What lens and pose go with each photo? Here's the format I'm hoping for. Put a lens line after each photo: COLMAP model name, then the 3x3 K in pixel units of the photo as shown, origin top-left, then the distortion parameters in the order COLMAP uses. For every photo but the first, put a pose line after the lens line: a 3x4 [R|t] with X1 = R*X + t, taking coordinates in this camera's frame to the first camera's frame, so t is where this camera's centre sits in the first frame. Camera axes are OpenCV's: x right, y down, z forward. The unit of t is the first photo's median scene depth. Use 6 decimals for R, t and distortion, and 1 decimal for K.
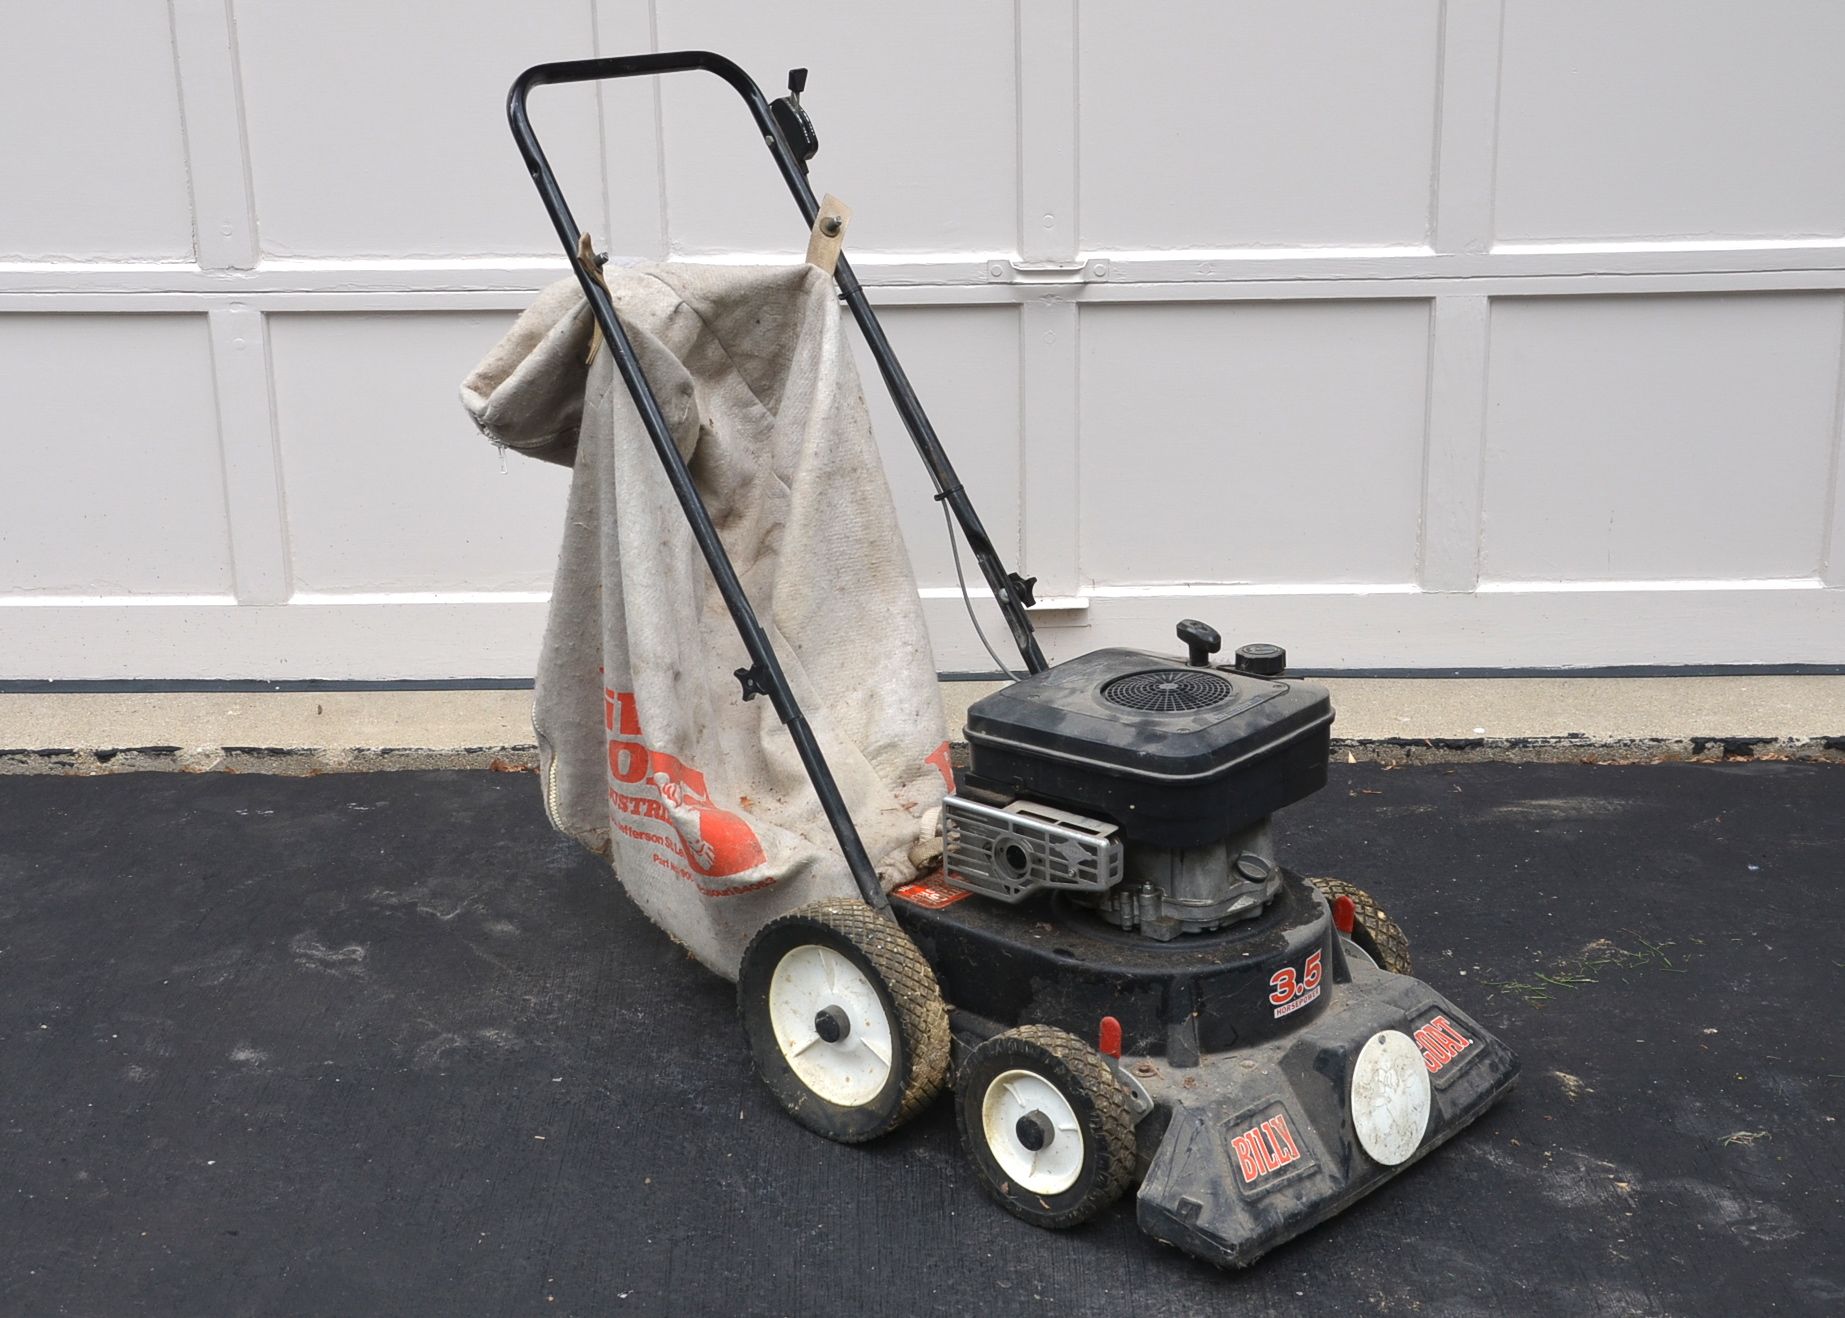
lens RADIAL K [[2744.0, 0, 932.7], [0, 2744.0, 652.4], [0, 0, 1]] dist [-0.005918, 0.000000]
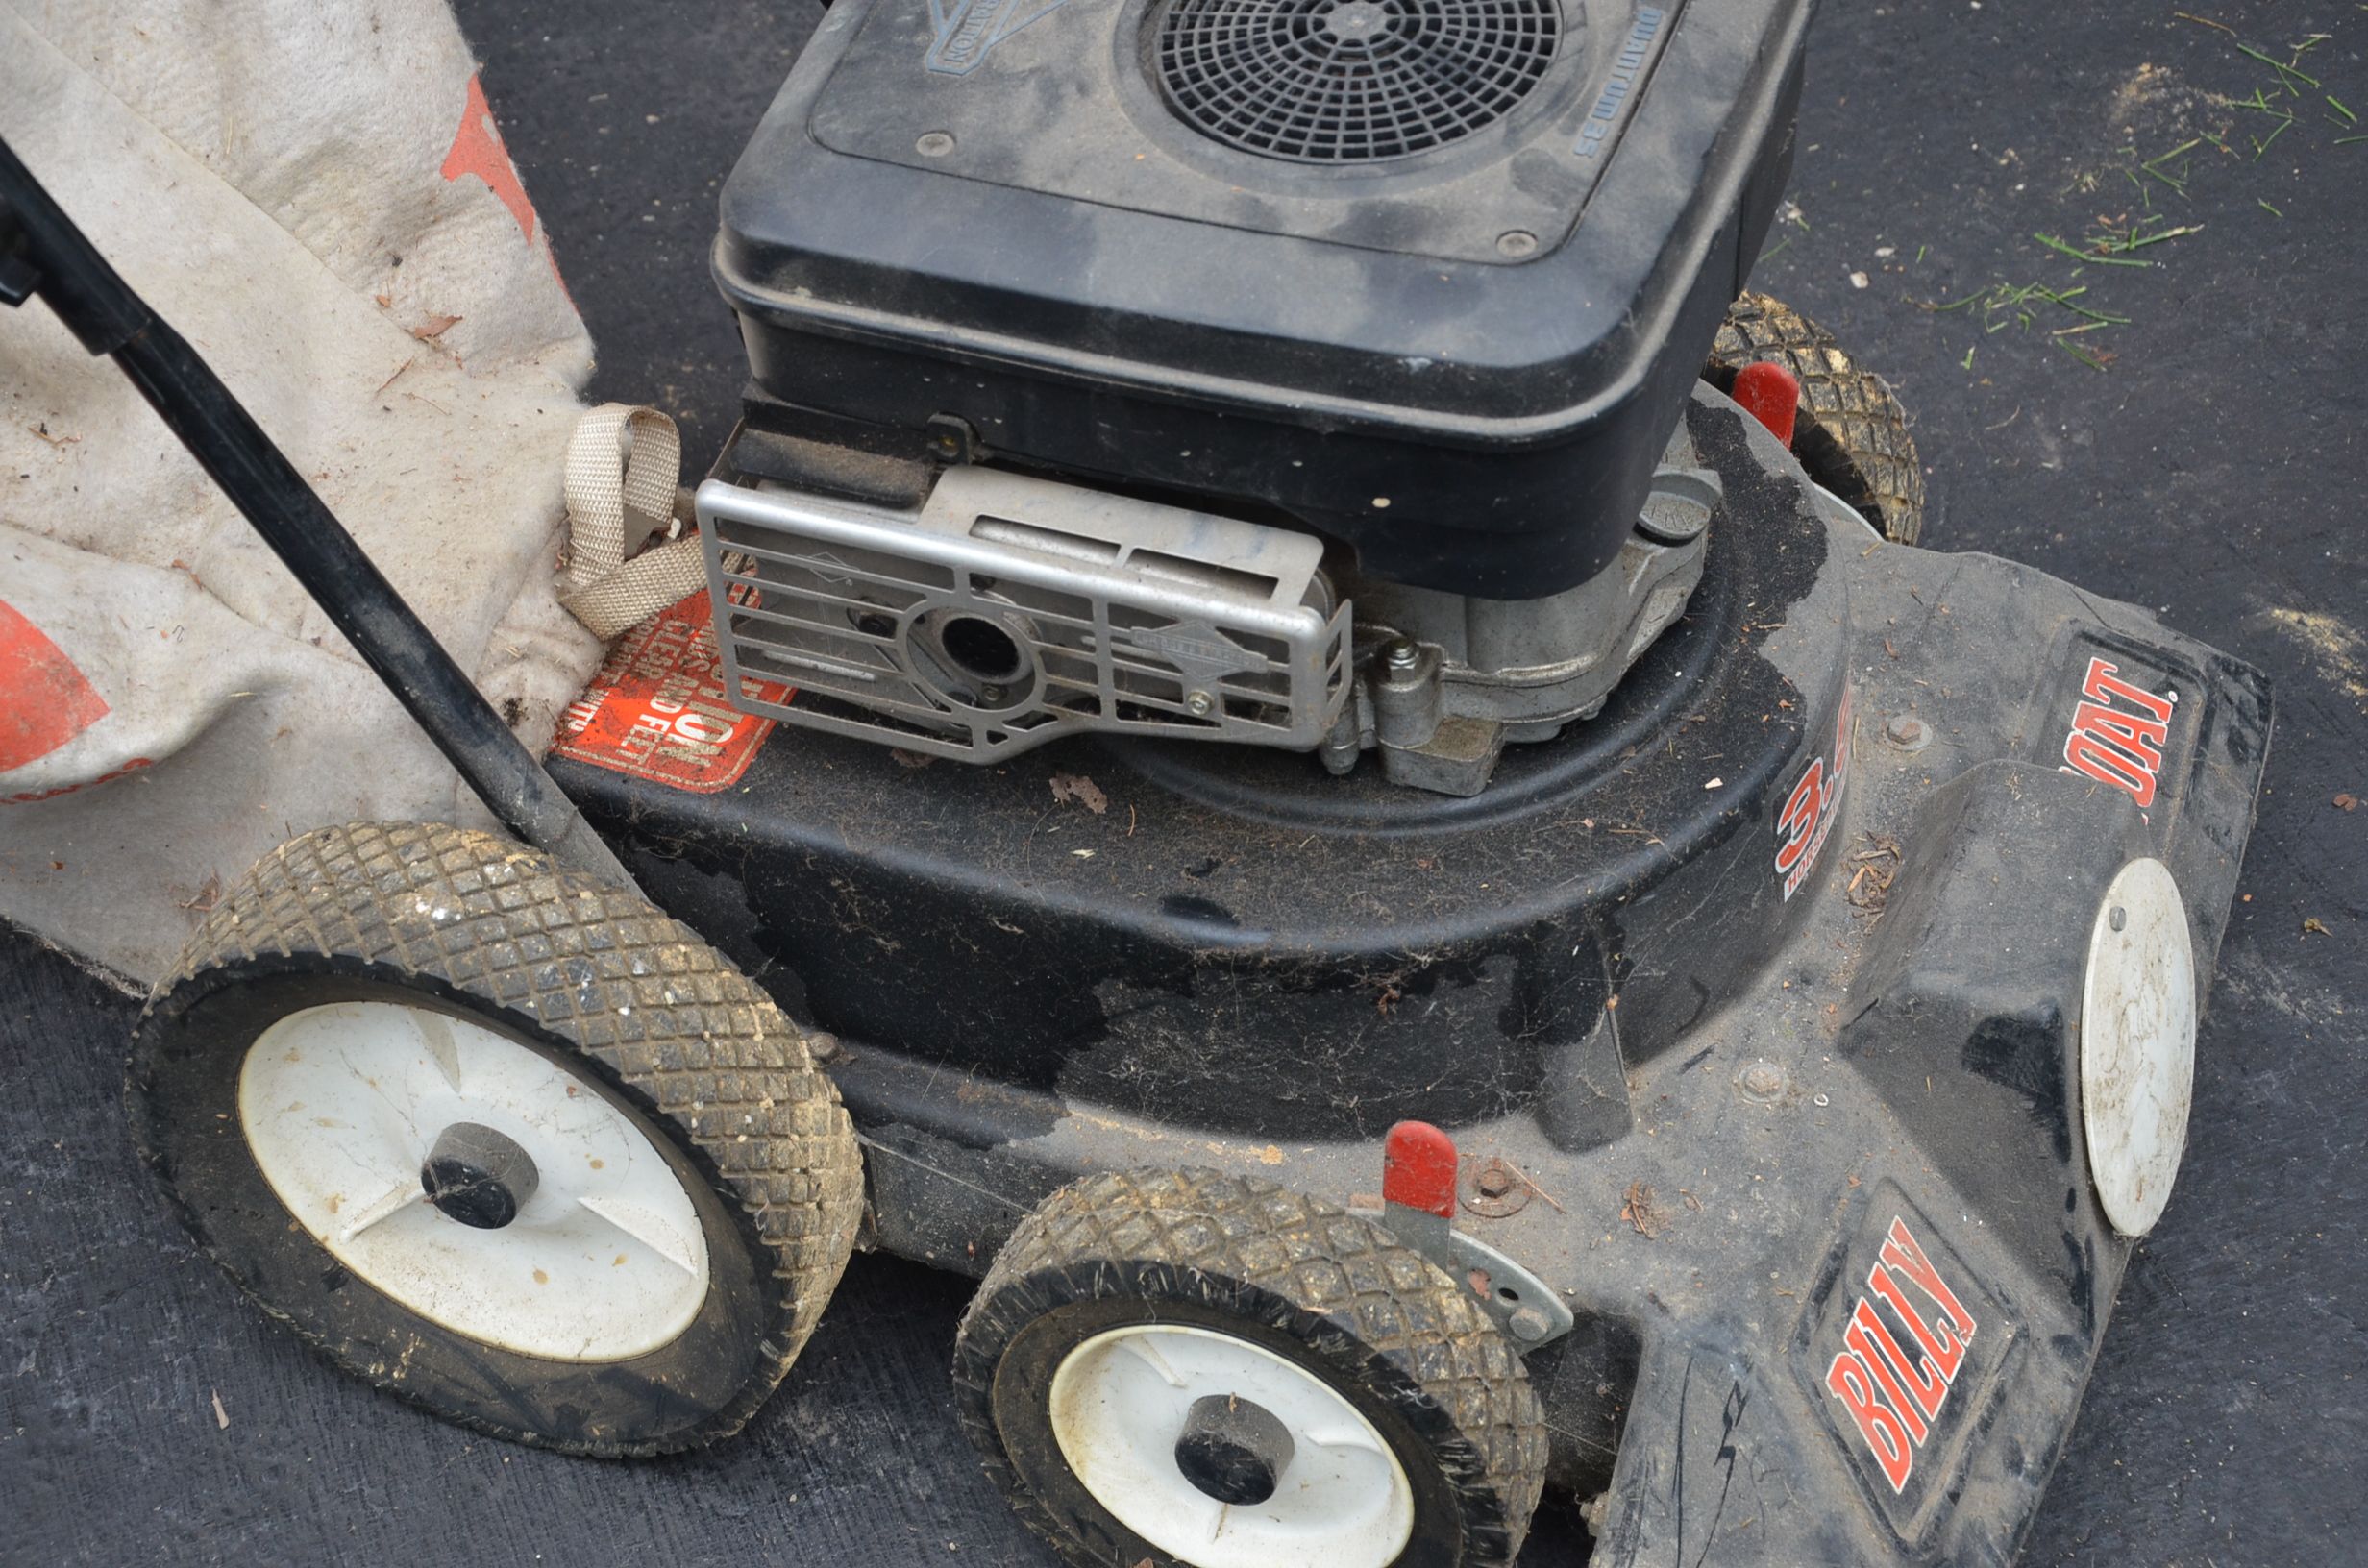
lens RADIAL K [[4656.1, 0, 1163.9], [0, 4656.1, 802.7], [0, 0, 1]] dist [0.338786, 0.000000]
pose [[0.935516, -0.264811, 0.233849, -0.082470], [0.132858, 0.877047, 0.461668, -0.159349], [-0.327351, -0.400829, 0.855673, 0.523925]]
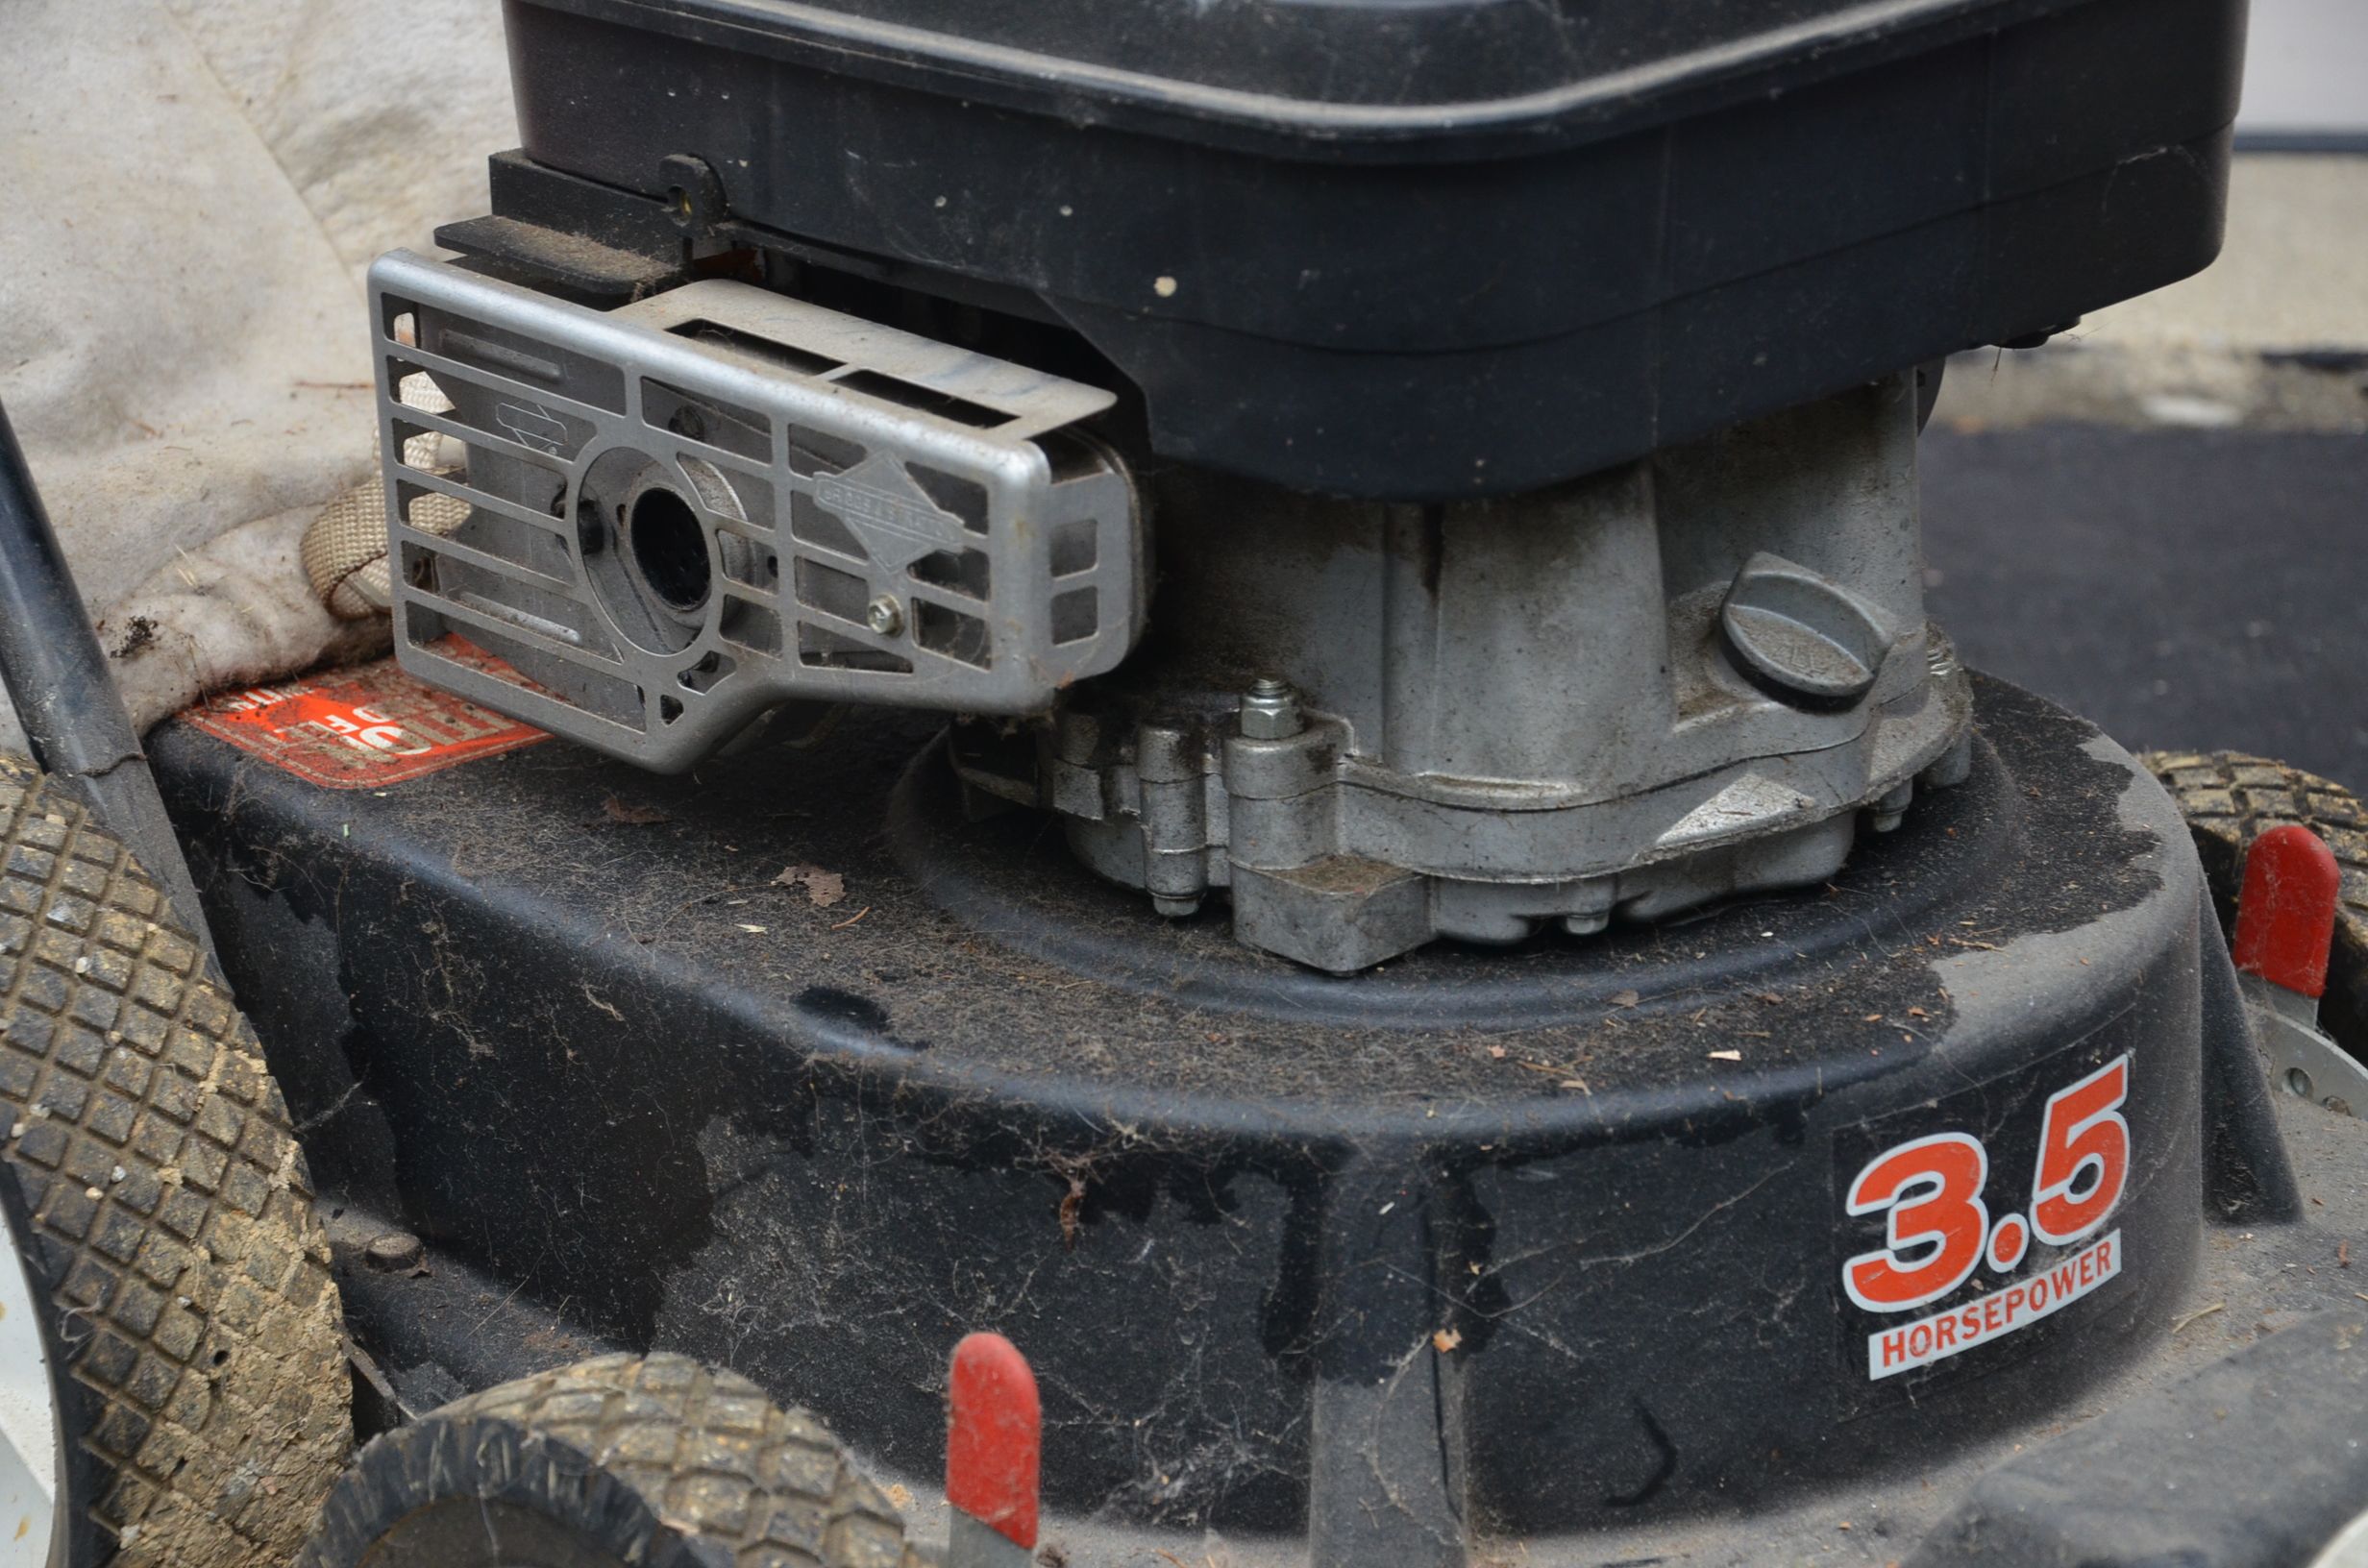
lens RADIAL K [[5769.9, 0, 1170.1], [0, 5769.9, 799.4], [0, 0, 1]] dist [0.475422, 0.000000]
pose [[0.995884, 0.041822, -0.080411, 0.105565], [-0.037015, 0.997489, 0.060374, 0.066301], [0.082734, -0.057149, 0.994932, 0.566847]]
